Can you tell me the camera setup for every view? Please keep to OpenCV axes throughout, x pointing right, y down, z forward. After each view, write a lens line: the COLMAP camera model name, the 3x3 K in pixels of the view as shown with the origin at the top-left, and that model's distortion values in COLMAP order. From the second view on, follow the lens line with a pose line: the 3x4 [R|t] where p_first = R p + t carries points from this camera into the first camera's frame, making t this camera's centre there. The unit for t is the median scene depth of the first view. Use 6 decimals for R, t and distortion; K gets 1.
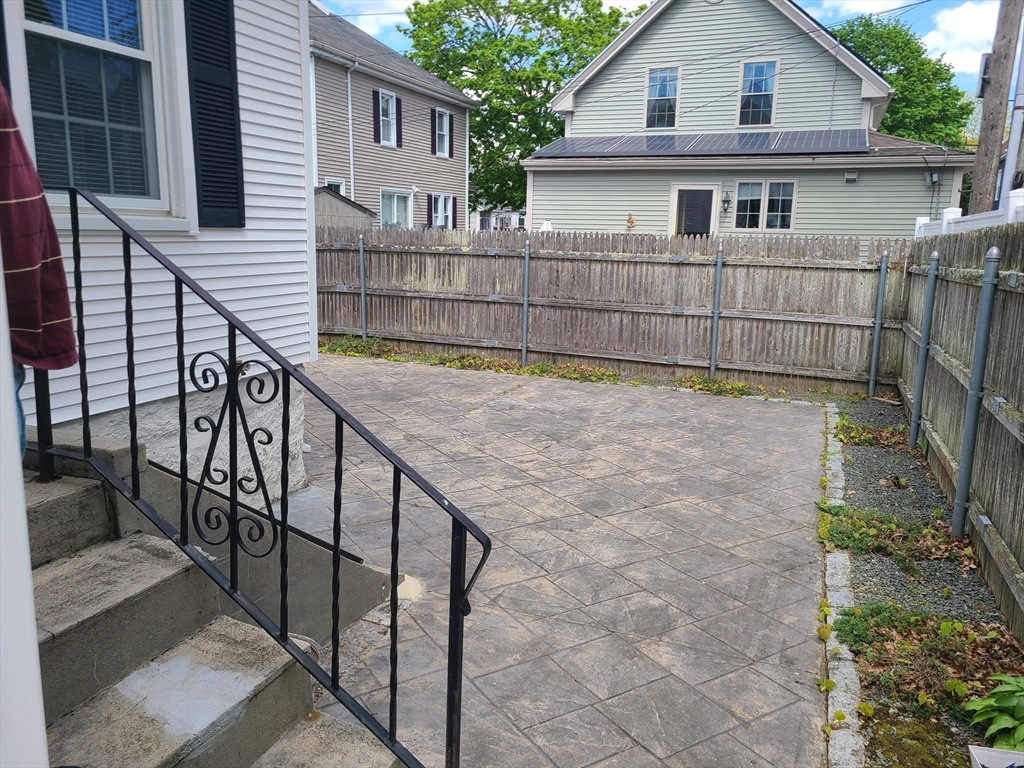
lens RADIAL K [[764.6, 0, 511.2], [0, 764.6, 369.2], [0, 0, 1]] dist [0.075427, -0.057060]
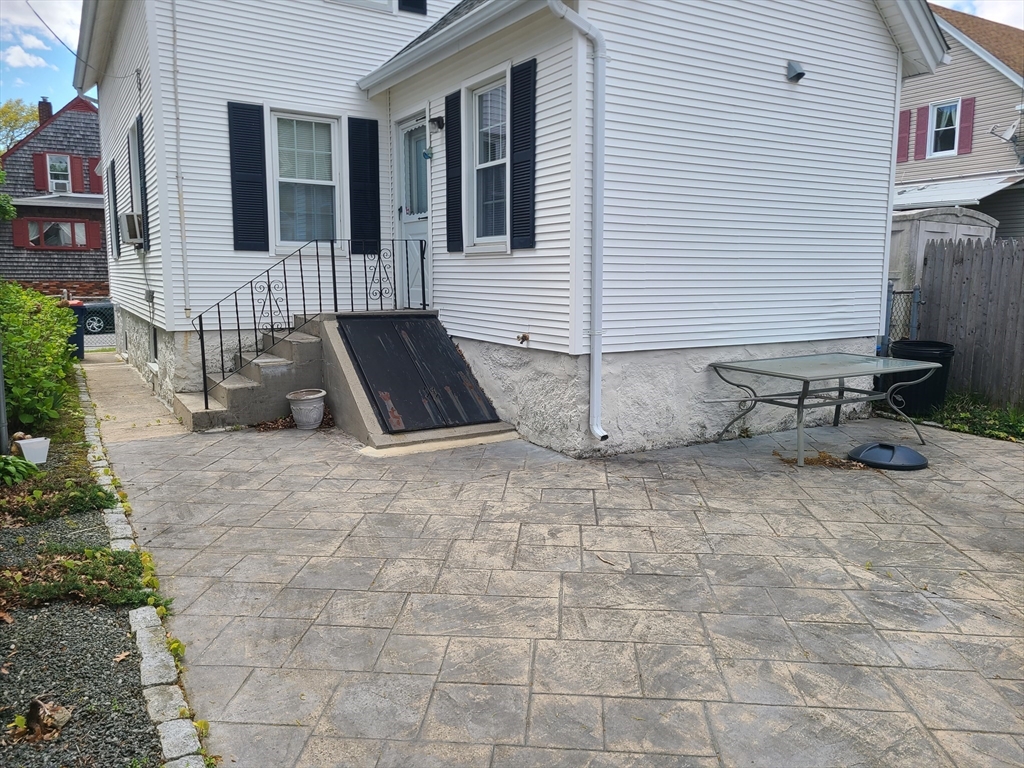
lens RADIAL K [[764.6, 0, 511.2], [0, 764.6, 369.2], [0, 0, 1]] dist [0.075427, -0.057060]
pose [[-0.602506, 0.078281, -0.794266, 0.671193], [-0.158296, 0.963687, 0.215058, -0.204450], [0.782258, 0.255303, -0.568236, 1.418683]]
